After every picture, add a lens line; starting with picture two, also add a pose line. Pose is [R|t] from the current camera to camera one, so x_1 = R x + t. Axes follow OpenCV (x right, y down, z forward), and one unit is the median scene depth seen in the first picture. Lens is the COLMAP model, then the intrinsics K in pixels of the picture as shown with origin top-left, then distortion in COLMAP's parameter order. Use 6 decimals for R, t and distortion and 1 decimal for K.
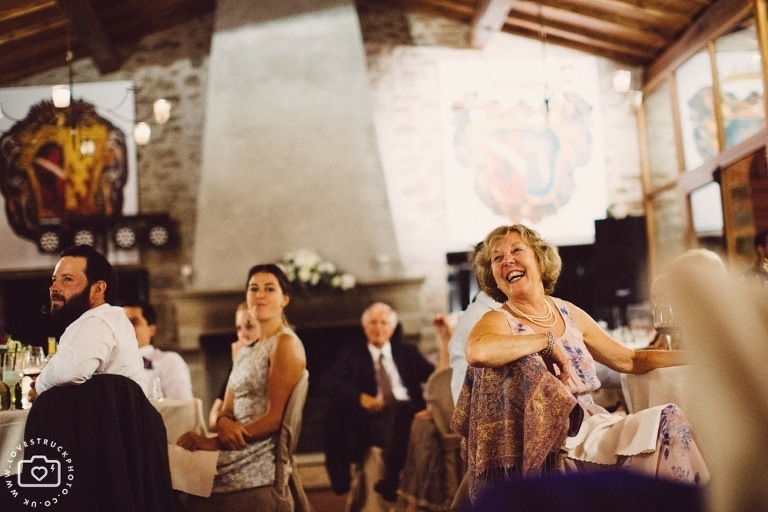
lens RADIAL K [[1102.1, 0, 384.0], [0, 1102.1, 256.0], [0, 0, 1]] dist [-0.282293, -0.013132]
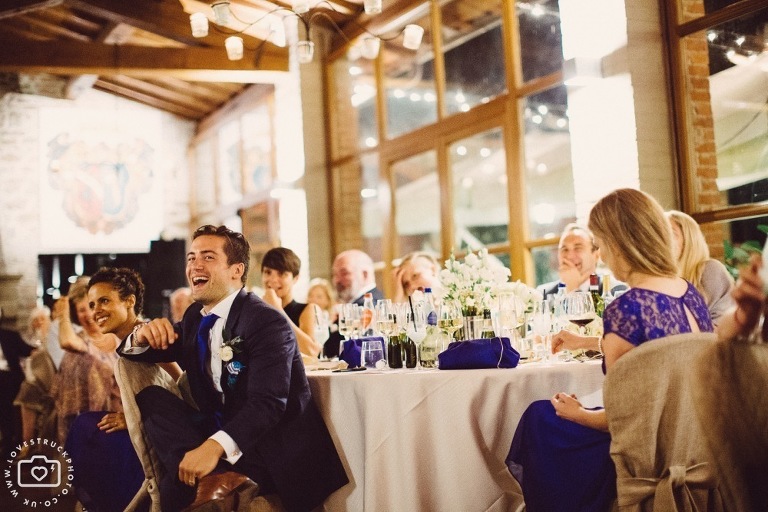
lens RADIAL K [[1102.3, 0, 384.0], [0, 1102.3, 256.0], [0, 0, 1]] dist [-0.514804, 1.686079]
pose [[0.922930, 0.034064, 0.383458, -0.049410], [-0.042779, 0.998983, 0.014220, -0.038007], [-0.382584, -0.029529, 0.923449, -0.321012]]
